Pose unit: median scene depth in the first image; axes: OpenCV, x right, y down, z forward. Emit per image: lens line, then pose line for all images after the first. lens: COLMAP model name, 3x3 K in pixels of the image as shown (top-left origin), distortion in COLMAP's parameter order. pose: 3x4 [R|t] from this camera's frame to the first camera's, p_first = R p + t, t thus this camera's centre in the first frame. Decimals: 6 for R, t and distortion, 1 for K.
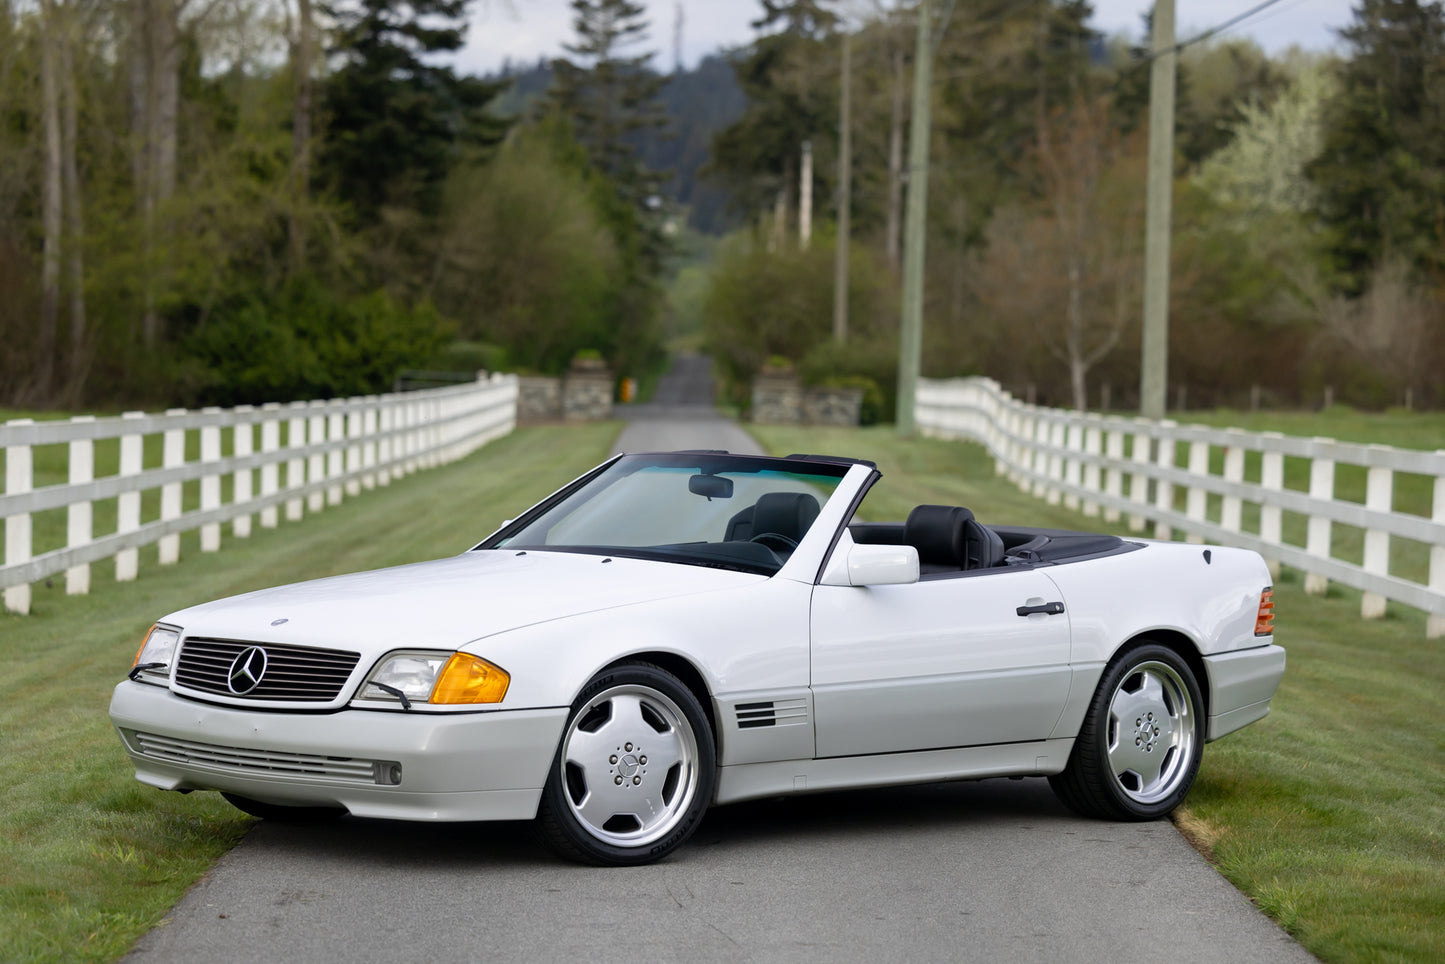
lens RADIAL K [[6665.2, 0, 721.6], [0, 6665.2, 481.5], [0, 0, 1]] dist [0.298026, -4.029858]
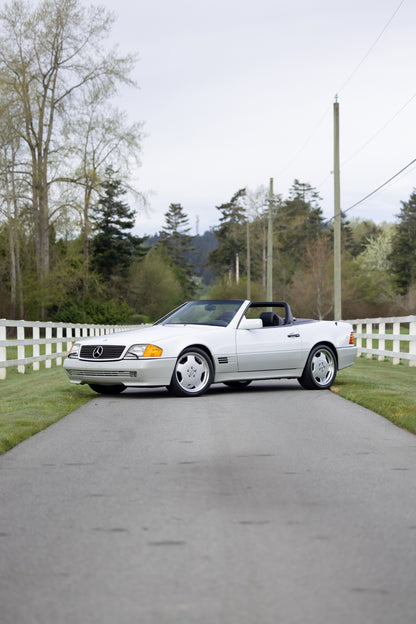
lens RADIAL K [[2878.3, 0, 208.3], [0, 2878.3, 312.3], [0, 0, 1]] dist [0.298026, -4.029858]
pose [[0.999472, -0.032429, -0.002087, 0.000435], [0.032249, 0.997719, -0.059306, 0.064625], [0.004005, 0.059208, 0.998238, -0.441131]]
